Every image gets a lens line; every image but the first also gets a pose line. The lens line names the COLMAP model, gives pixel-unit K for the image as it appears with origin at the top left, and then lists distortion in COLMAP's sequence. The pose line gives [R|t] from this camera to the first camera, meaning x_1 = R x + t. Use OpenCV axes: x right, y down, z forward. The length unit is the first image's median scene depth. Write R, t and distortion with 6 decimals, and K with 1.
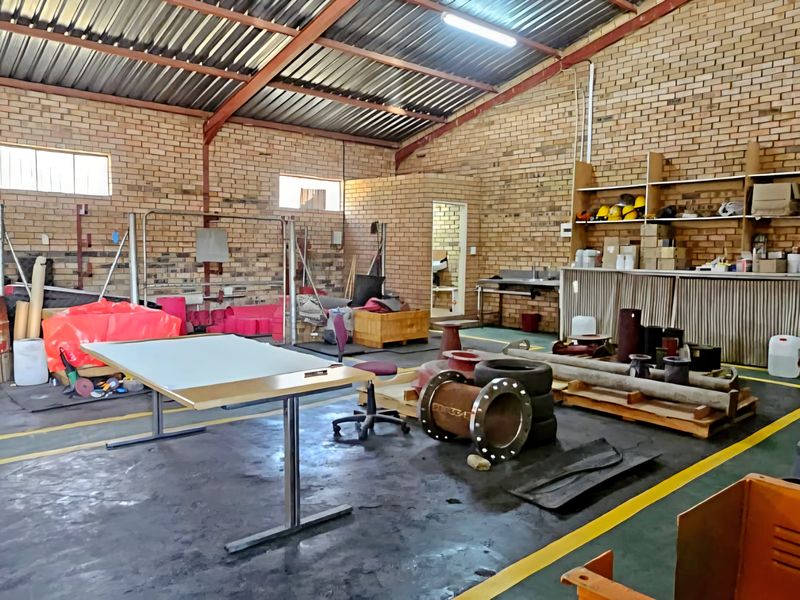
lens RADIAL K [[614.7, 0, 400.0], [0, 614.7, 300.0], [0, 0, 1]] dist [-0.006817, 0.009628]
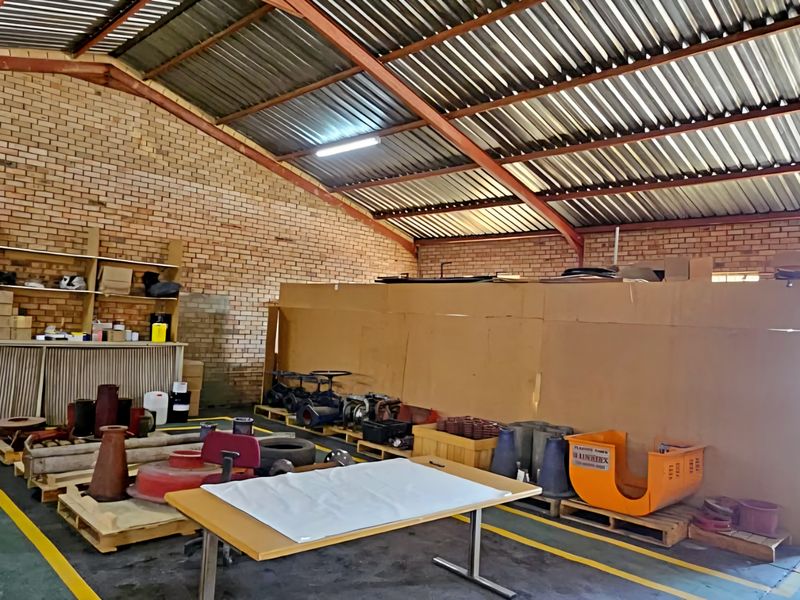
lens RADIAL K [[614.7, 0, 400.0], [0, 614.7, 300.0], [0, 0, 1]] dist [-0.006817, 0.009628]
pose [[-0.034675, 0.024473, 0.999099, -0.584068], [0.017356, 0.999564, -0.023882, -0.081900], [-0.999248, 0.016512, -0.035085, 0.457890]]
